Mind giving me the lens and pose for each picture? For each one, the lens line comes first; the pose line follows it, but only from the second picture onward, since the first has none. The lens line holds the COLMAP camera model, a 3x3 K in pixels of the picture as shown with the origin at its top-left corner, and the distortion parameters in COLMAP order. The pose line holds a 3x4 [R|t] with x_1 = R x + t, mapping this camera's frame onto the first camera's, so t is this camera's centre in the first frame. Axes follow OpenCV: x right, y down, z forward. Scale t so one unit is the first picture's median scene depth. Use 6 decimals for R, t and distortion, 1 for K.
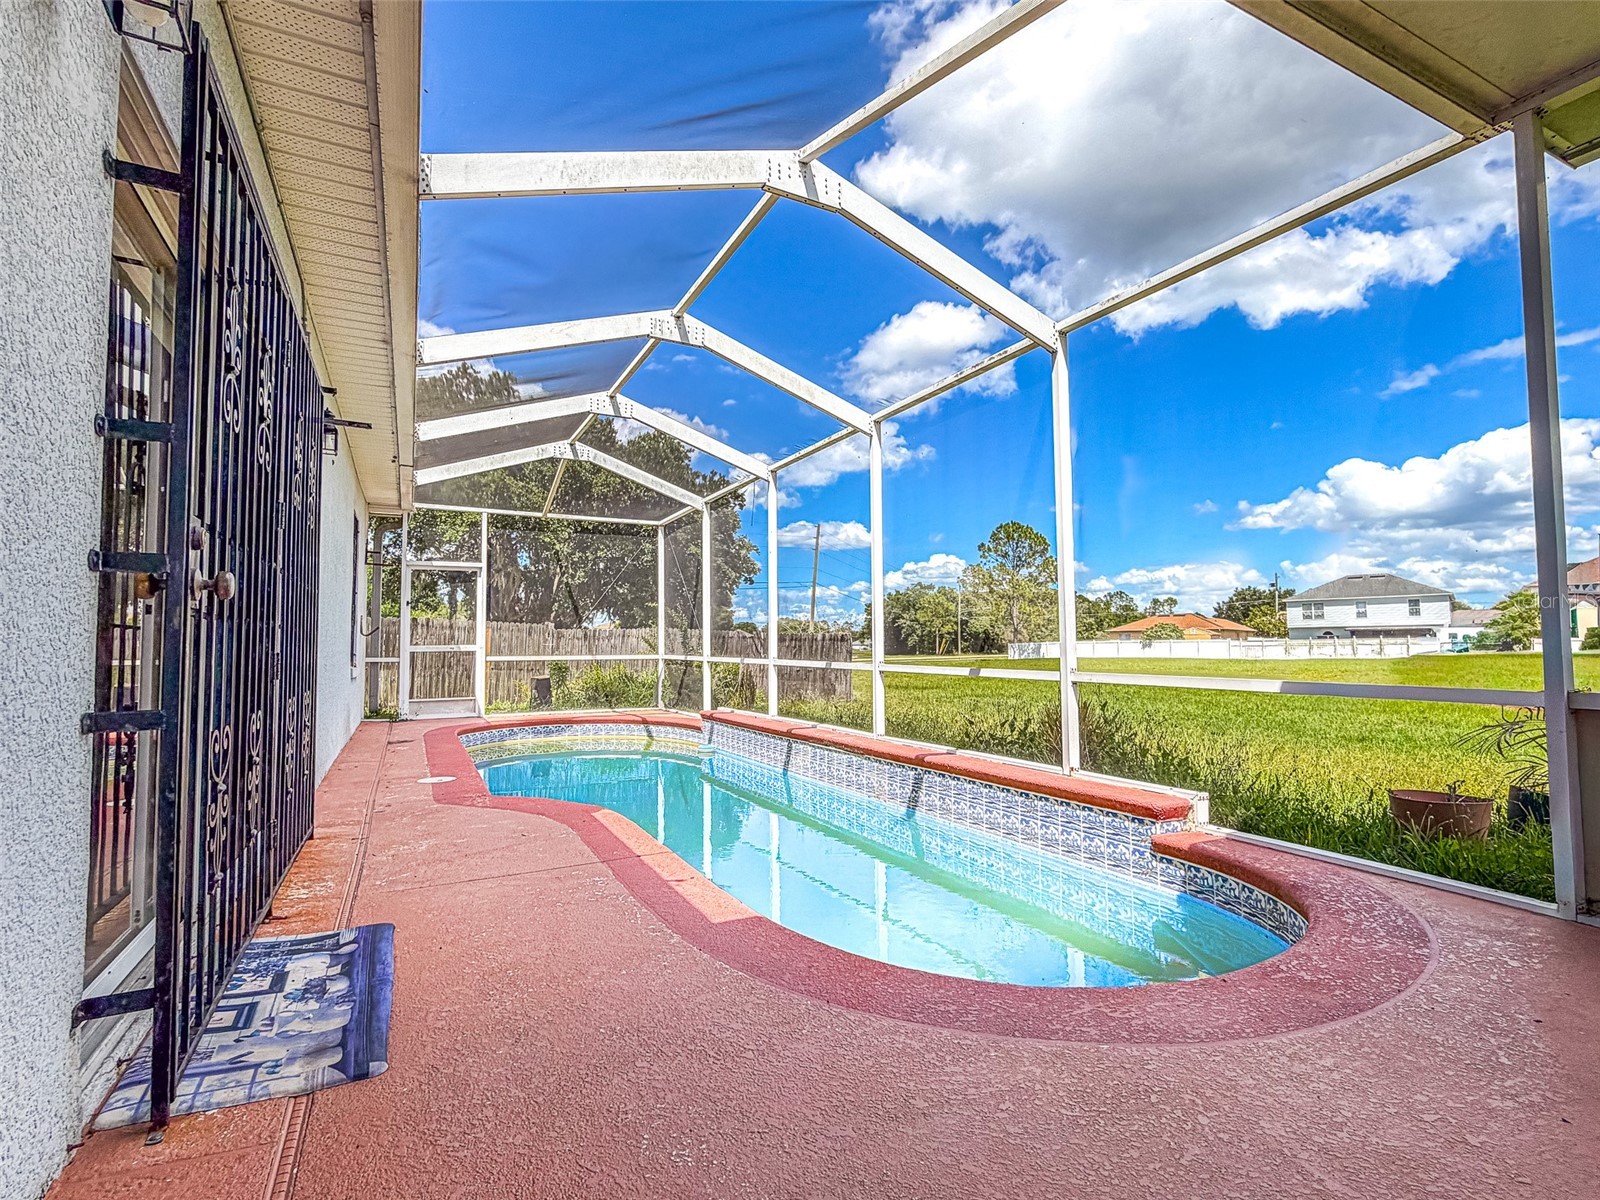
lens RADIAL K [[782.9, 0, 800.0], [0, 782.9, 600.0], [0, 0, 1]] dist [-0.002846, -0.000164]
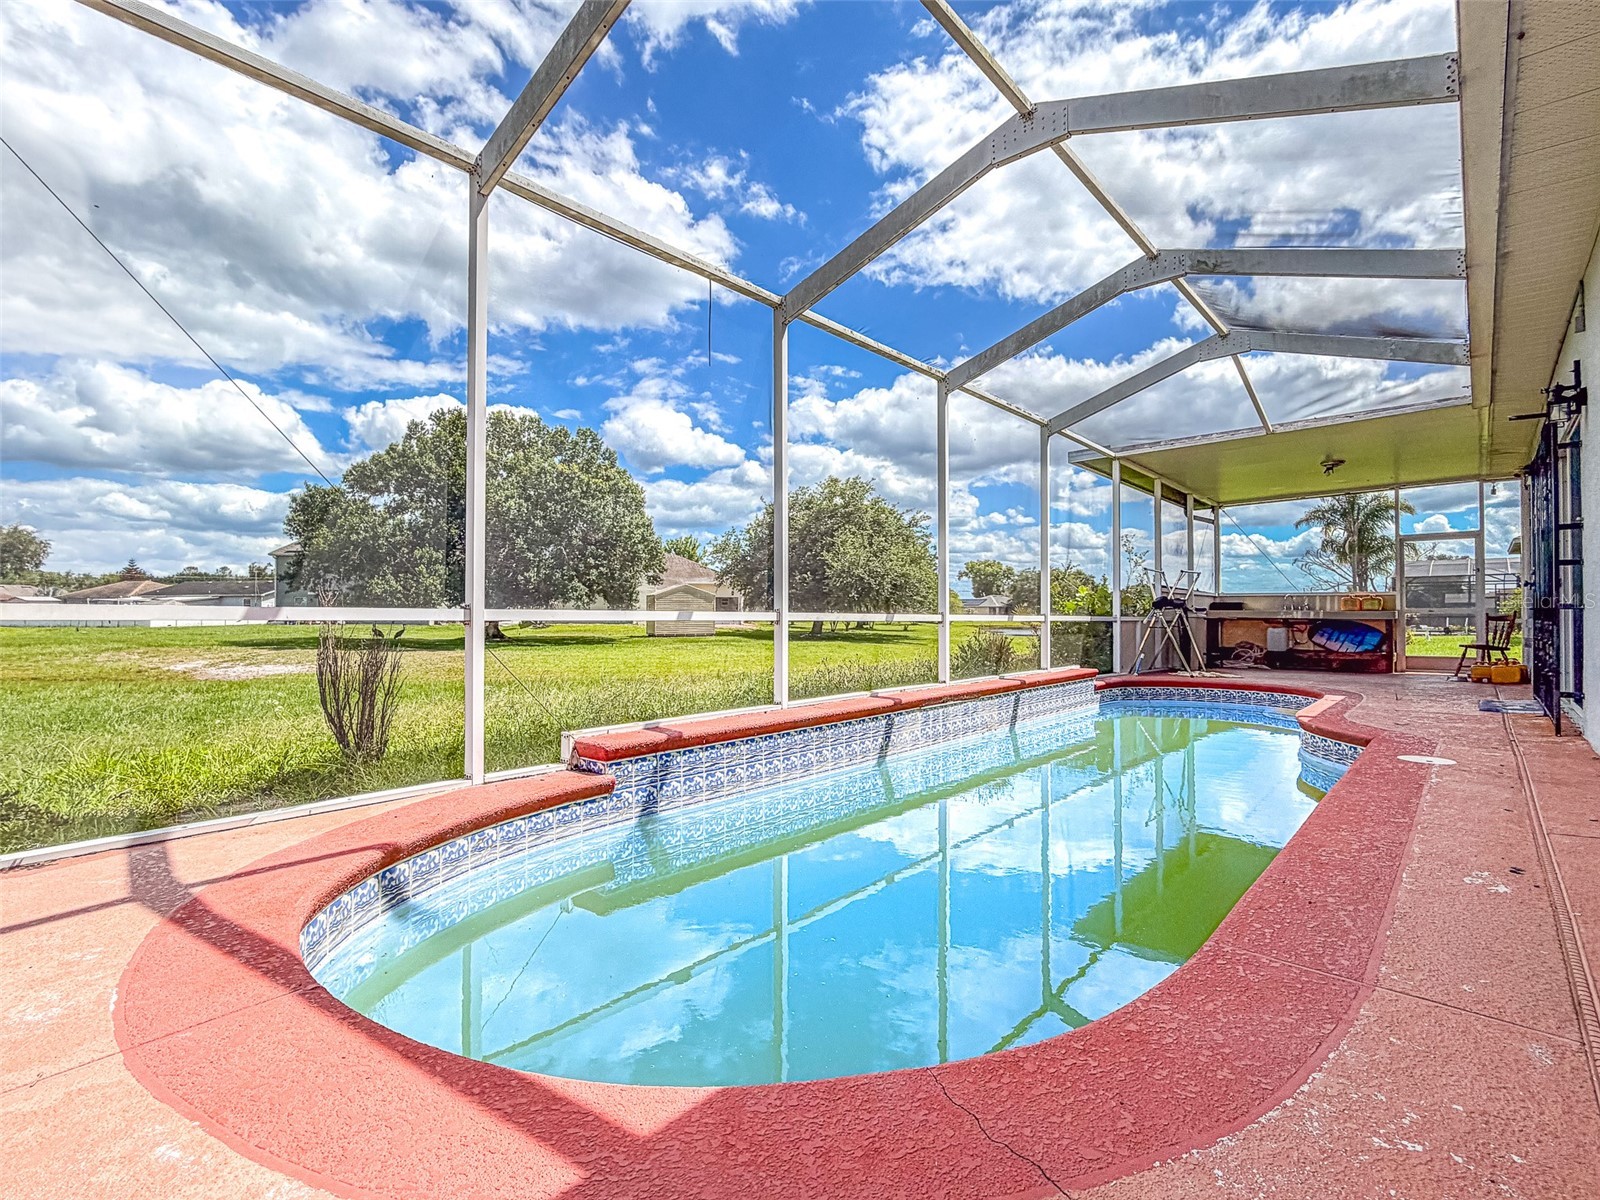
lens RADIAL K [[782.9, 0, 800.0], [0, 782.9, 600.0], [0, 0, 1]] dist [-0.002846, -0.000164]
pose [[-0.385722, -0.000253, 0.922615, -0.772640], [-0.077562, 0.996469, -0.032153, 0.103508], [-0.919349, -0.083961, -0.384380, 1.518588]]
